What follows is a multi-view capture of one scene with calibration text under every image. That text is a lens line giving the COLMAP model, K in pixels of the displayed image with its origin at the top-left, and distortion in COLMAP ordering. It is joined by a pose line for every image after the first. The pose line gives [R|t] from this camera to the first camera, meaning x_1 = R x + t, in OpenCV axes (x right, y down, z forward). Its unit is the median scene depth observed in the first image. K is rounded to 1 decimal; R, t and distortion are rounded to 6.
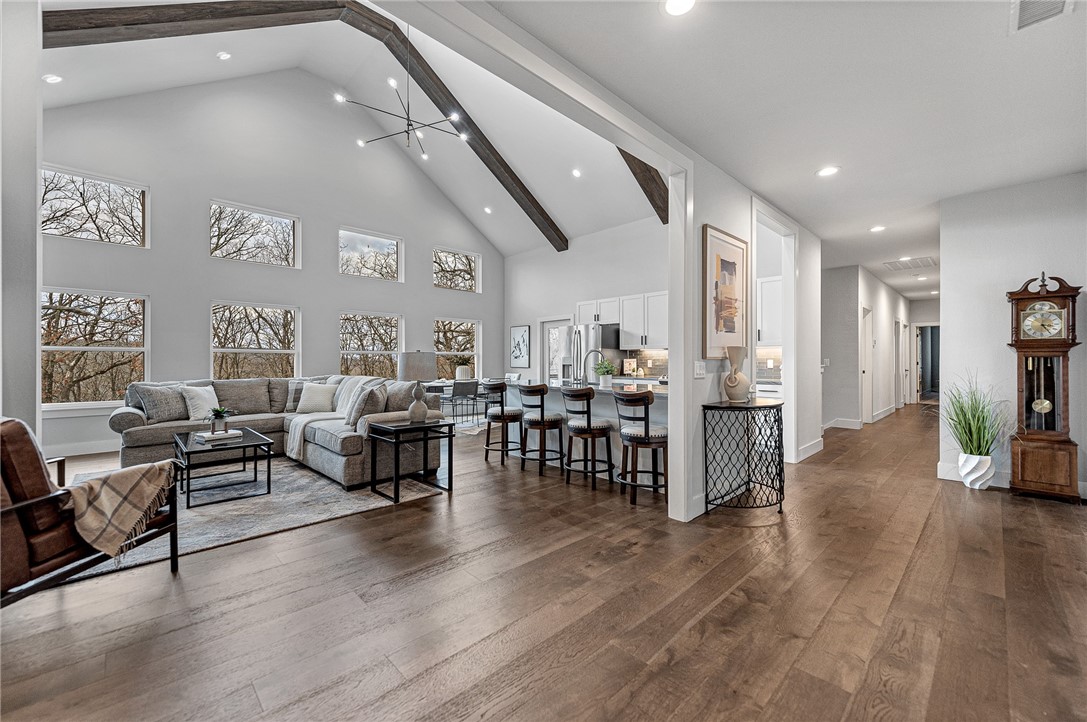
lens RADIAL K [[435.2, 0, 544.8], [0, 435.2, 360.3], [0, 0, 1]] dist [-0.000172, -0.000017]
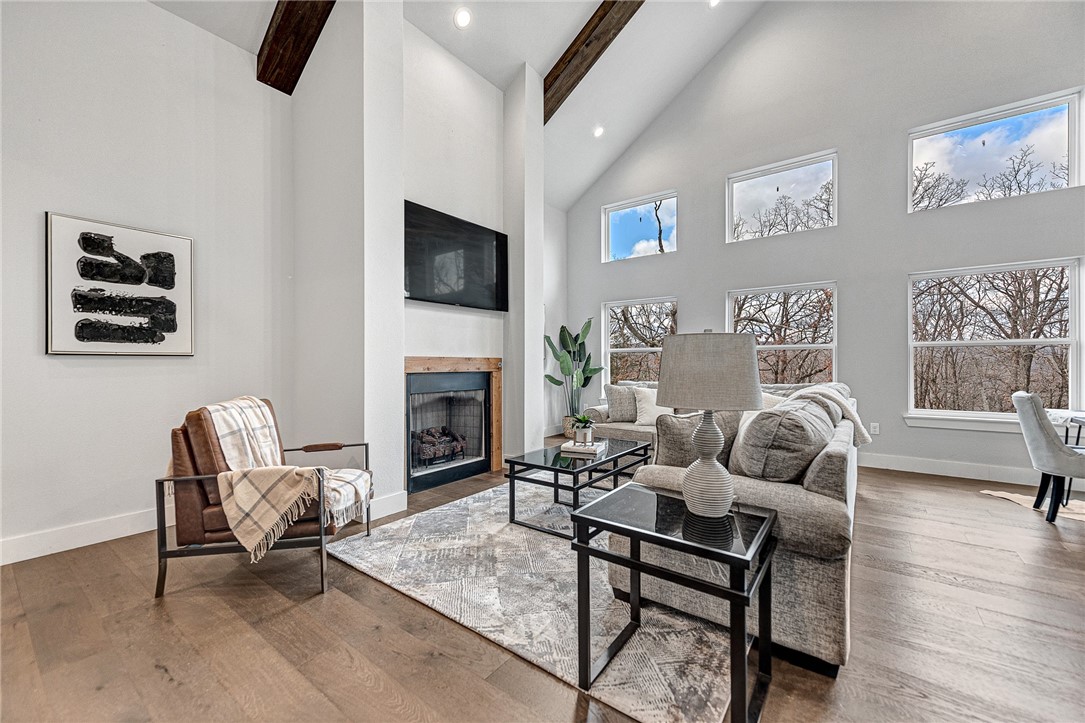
lens RADIAL K [[430.4, 0, 543.2], [0, 430.4, 363.0], [0, 0, 1]] dist [-0.000481, -0.000003]
pose [[0.164215, 0.006128, -0.986406, 0.080472], [0.001214, 0.999979, 0.006415, 0.002544], [0.986424, -0.002251, 0.164204, 0.998747]]
